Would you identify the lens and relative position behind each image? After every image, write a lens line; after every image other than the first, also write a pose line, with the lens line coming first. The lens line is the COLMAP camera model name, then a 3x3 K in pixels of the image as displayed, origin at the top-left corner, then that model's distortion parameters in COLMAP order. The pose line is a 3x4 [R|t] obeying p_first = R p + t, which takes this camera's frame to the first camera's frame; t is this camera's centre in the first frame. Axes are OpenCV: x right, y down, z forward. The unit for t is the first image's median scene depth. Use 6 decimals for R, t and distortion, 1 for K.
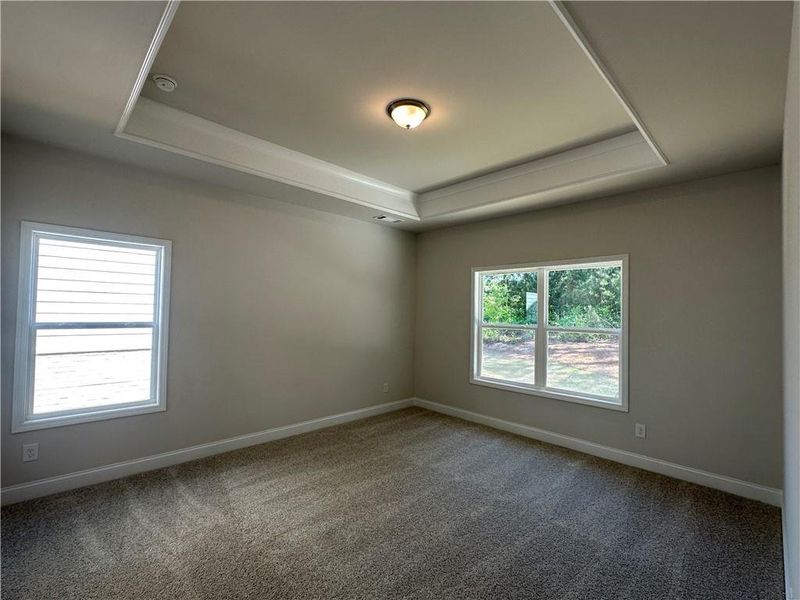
lens RADIAL K [[360.9, 0, 398.1], [0, 360.9, 300.0], [0, 0, 1]] dist [0.000623, 0.000383]
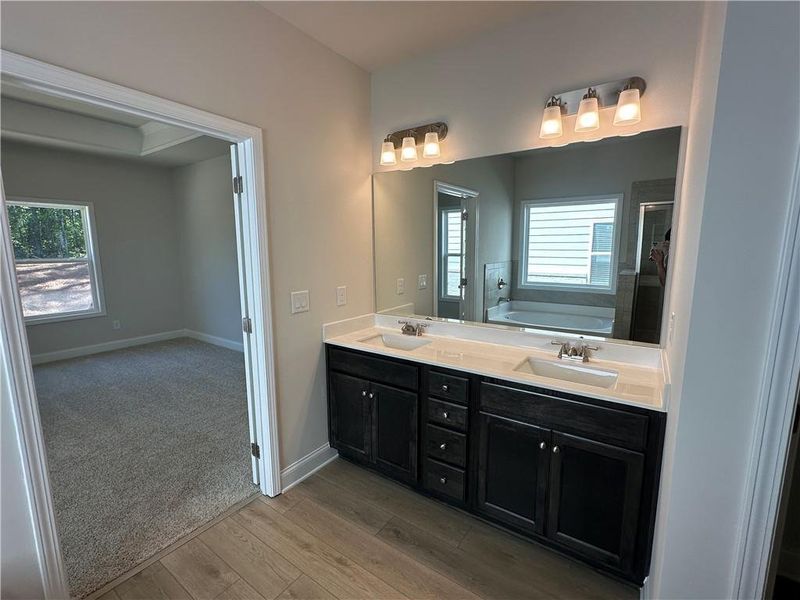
lens RADIAL K [[360.9, 0, 398.1], [0, 360.9, 300.0], [0, 0, 1]] dist [0.000623, 0.000383]
pose [[-0.192461, -0.161498, 0.967924, -0.822816], [-0.026814, 0.986862, 0.159326, -0.008909], [-0.980938, 0.004710, -0.194263, 0.113777]]
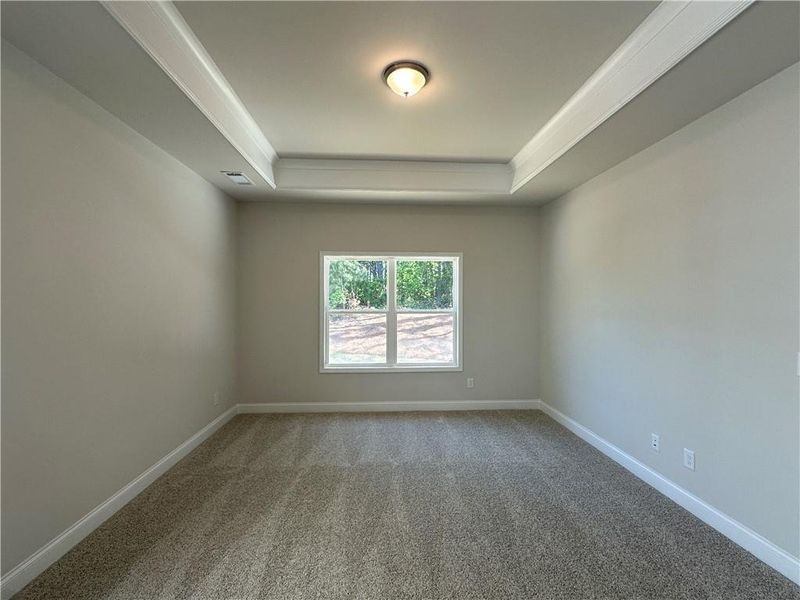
lens RADIAL K [[360.9, 0, 398.1], [0, 360.9, 300.0], [0, 0, 1]] dist [0.000623, 0.000383]
pose [[0.654320, -0.015844, 0.756052, -0.440492], [-0.012579, 0.999414, 0.031830, 0.006603], [-0.756113, -0.030337, 0.653737, 0.265008]]
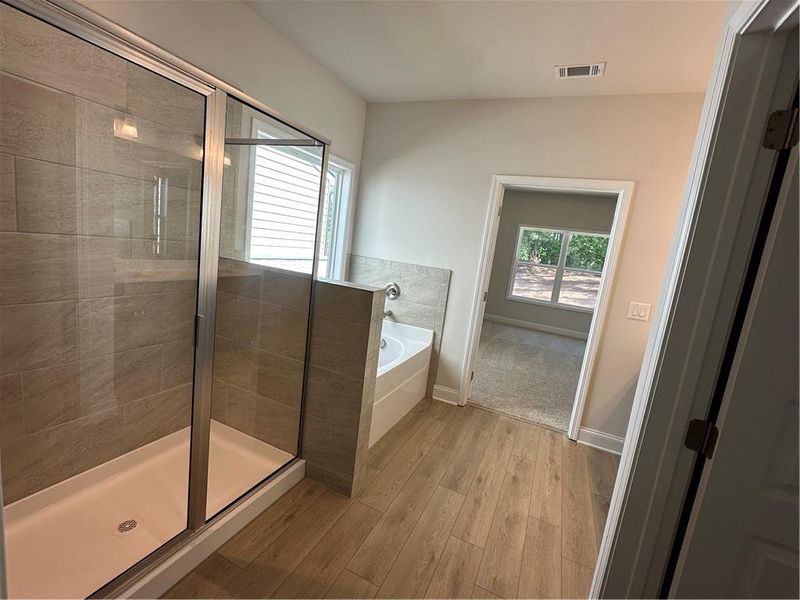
lens RADIAL K [[360.9, 0, 398.1], [0, 360.9, 300.0], [0, 0, 1]] dist [0.000623, 0.000383]
pose [[0.927258, 0.035826, 0.372705, -0.930822], [-0.115016, 0.974539, 0.192472, -0.014002], [-0.356320, -0.221338, 0.907769, -0.278822]]
